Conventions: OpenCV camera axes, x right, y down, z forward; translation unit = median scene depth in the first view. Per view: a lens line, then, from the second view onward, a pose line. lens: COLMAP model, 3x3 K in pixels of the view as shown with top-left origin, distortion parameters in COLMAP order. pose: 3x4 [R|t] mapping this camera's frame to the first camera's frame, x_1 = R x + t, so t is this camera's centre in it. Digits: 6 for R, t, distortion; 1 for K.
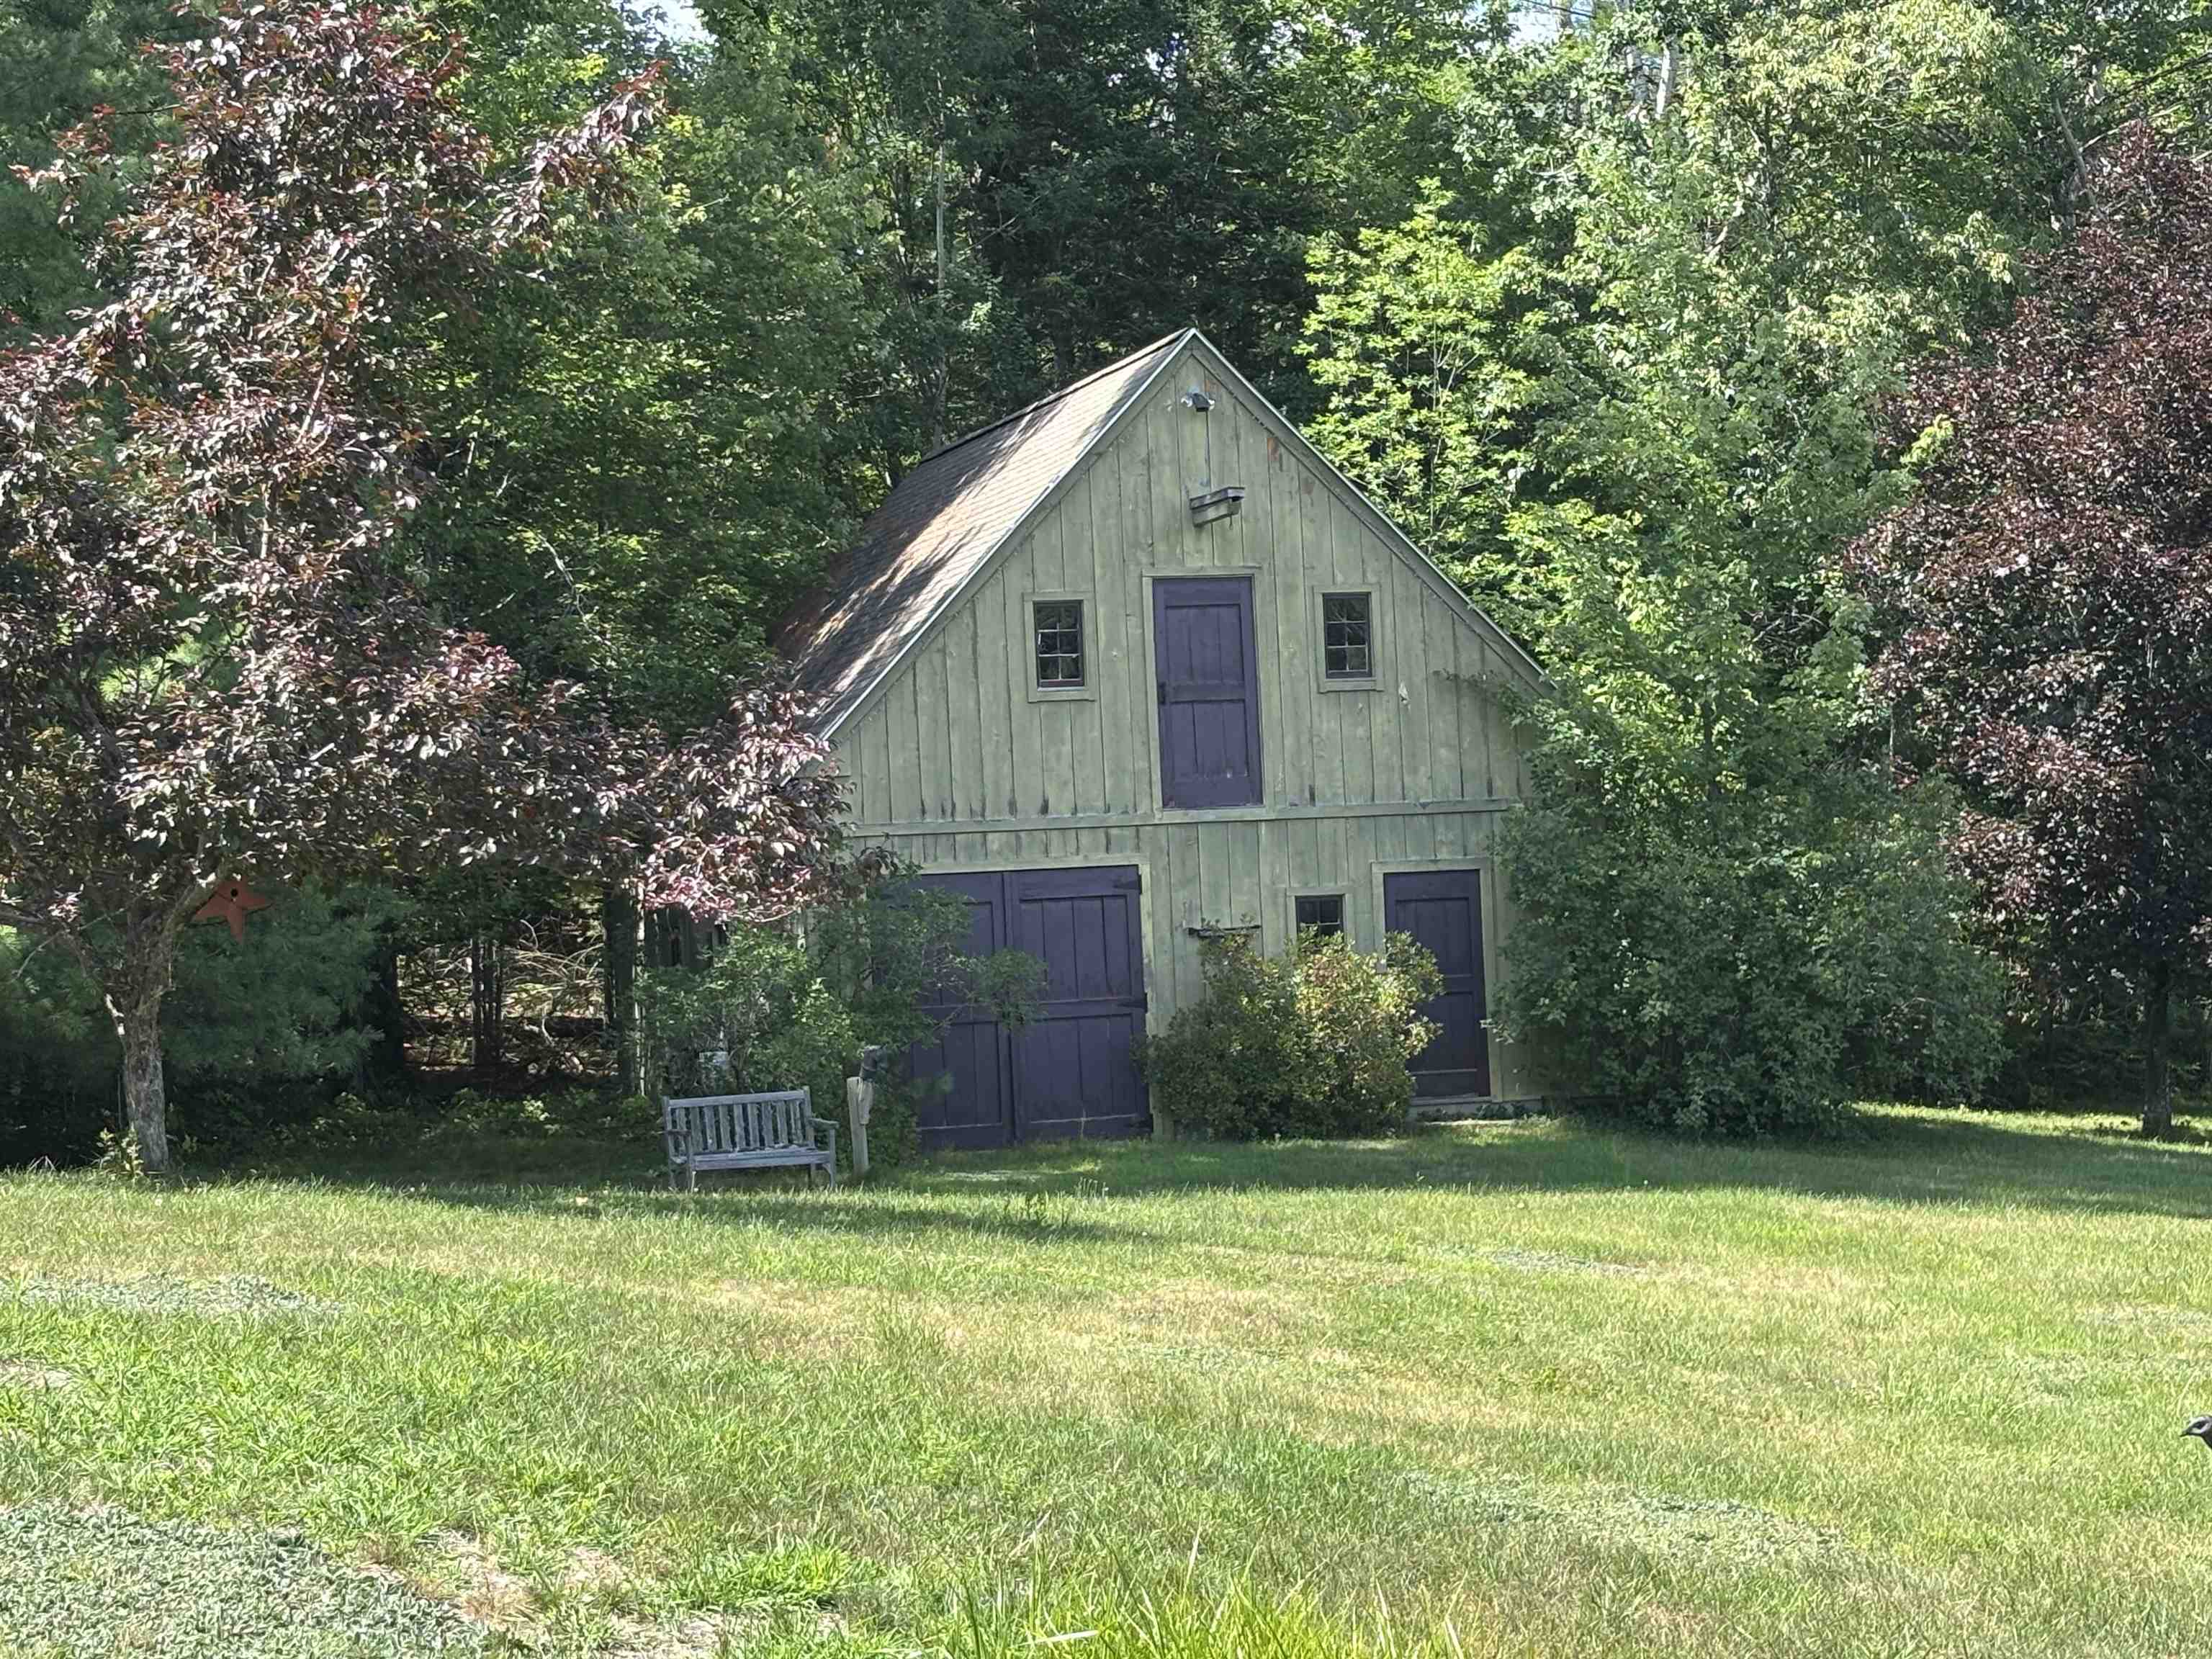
lens RADIAL K [[4284.0, 0, 1105.8], [0, 4284.0, 821.8], [0, 0, 1]] dist [0.171900, 0.000000]
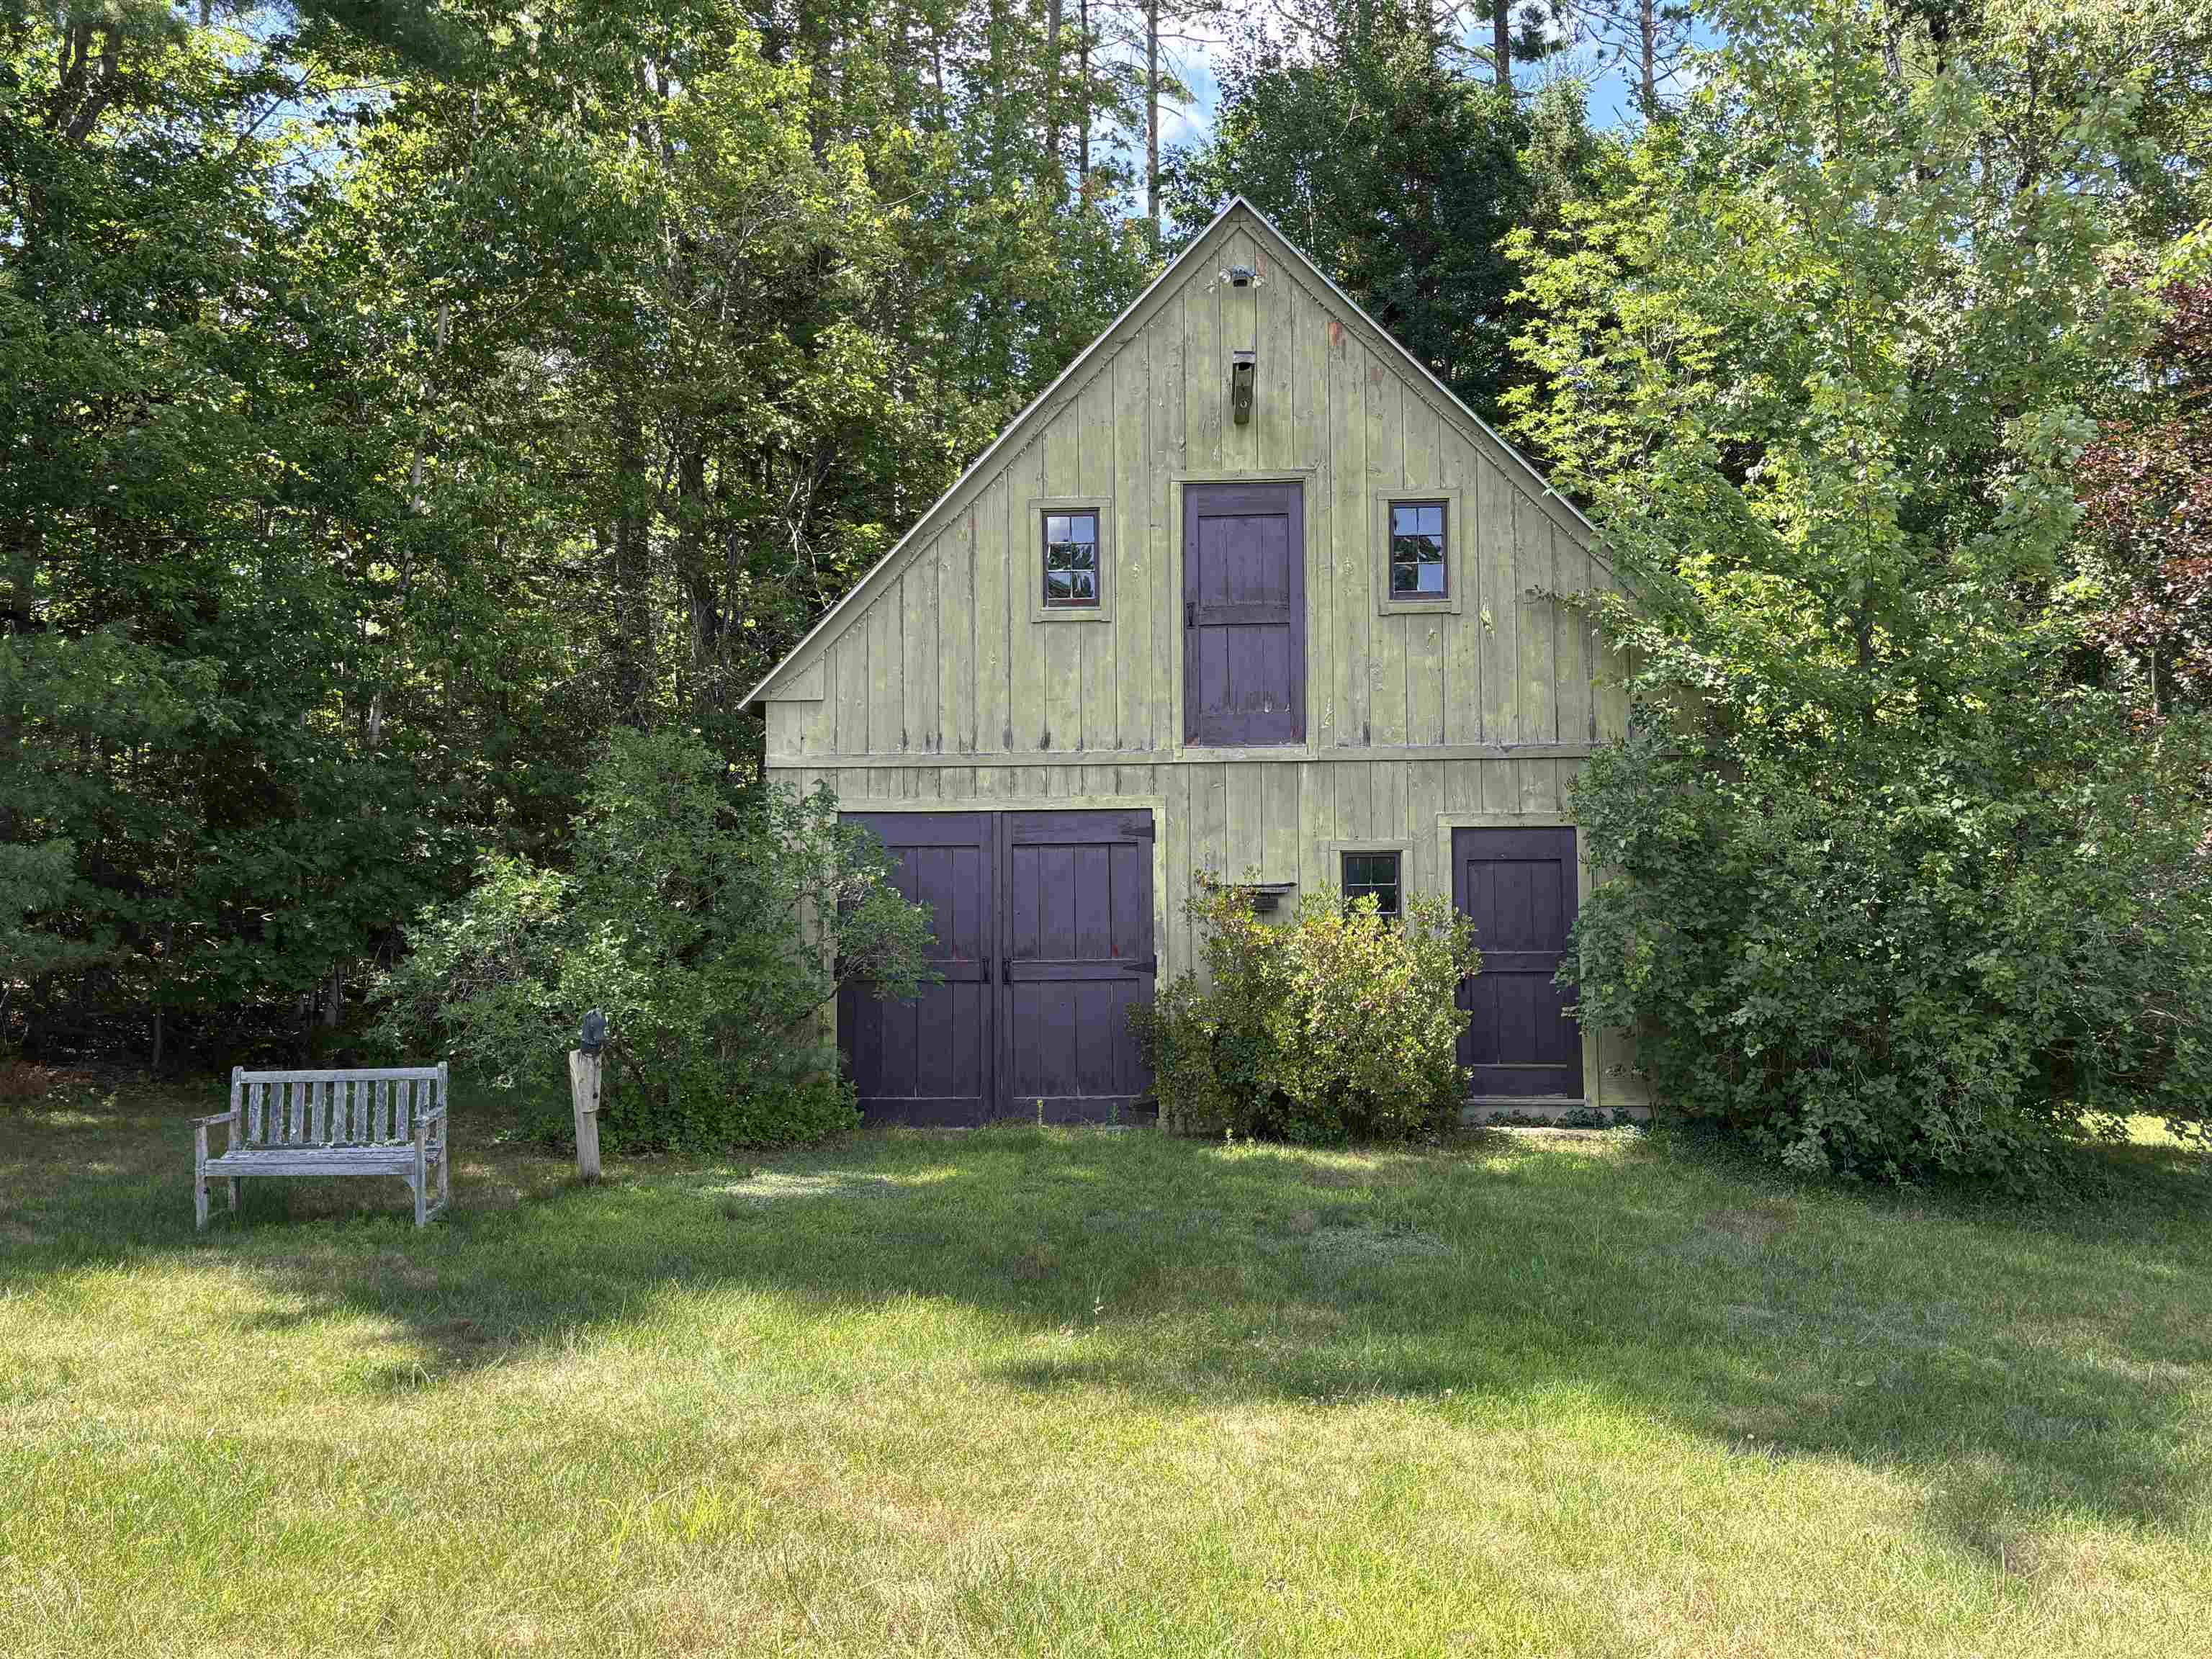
lens RADIAL K [[1928.8, 0, 1103.0], [0, 1928.8, 833.9], [0, 0, 1]] dist [0.043577, -0.033878]
pose [[0.944190, 0.022168, -0.328656, 0.126988], [-0.027964, 0.999525, -0.012917, 0.020434], [0.328214, 0.021387, 0.944361, 0.625938]]
